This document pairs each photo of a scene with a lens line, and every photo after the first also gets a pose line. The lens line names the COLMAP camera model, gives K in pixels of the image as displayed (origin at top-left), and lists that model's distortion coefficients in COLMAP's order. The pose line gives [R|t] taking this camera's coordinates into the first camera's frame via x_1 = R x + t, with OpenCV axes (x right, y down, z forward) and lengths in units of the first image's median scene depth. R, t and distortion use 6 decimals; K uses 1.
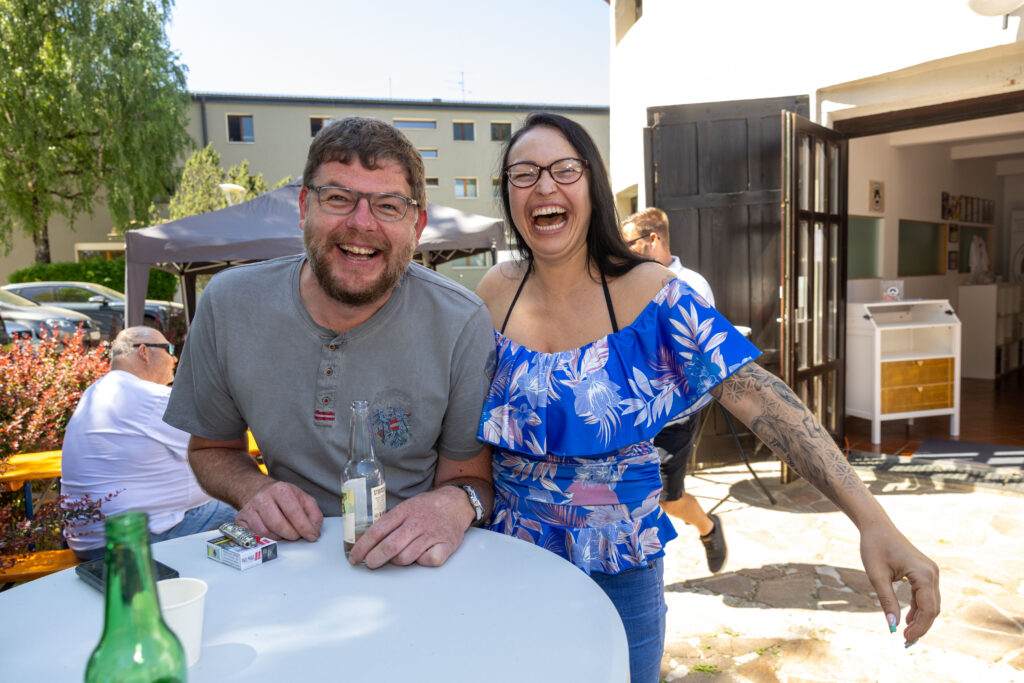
lens RADIAL K [[680.1, 0, 504.3], [0, 680.1, 345.2], [0, 0, 1]] dist [0.008390, 0.004862]
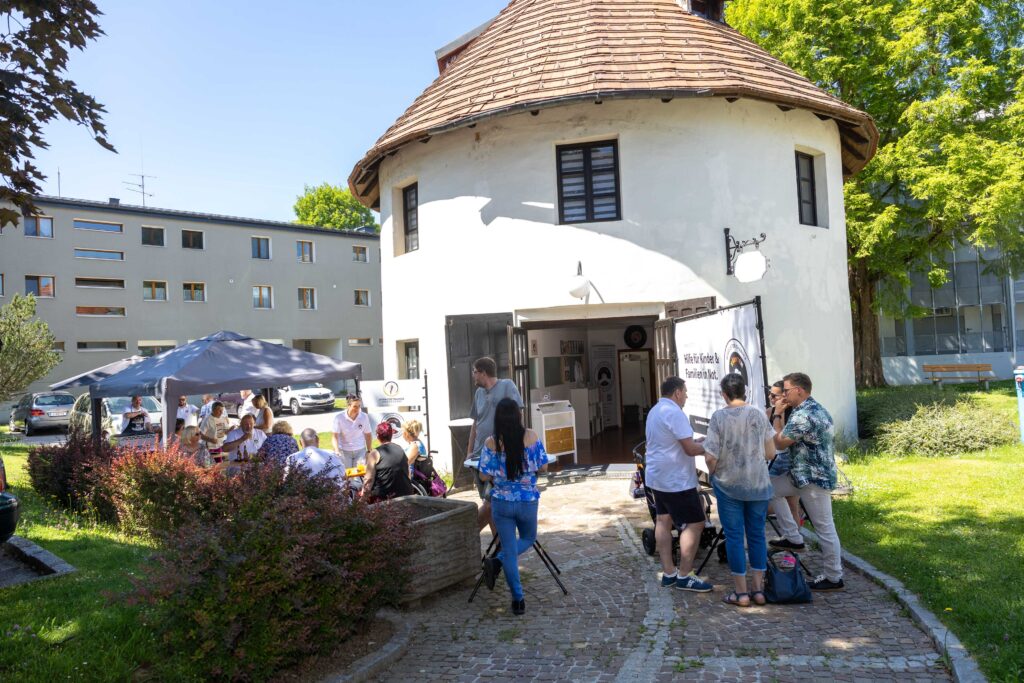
lens RADIAL K [[680.1, 0, 511.8], [0, 680.1, 339.7], [0, 0, 1]] dist [0.008390, 0.004862]
pose [[0.874516, 0.007424, 0.484940, -0.416016], [0.061386, 0.990147, -0.125857, 0.003189], [-0.481096, 0.139832, 0.865444, -0.604072]]
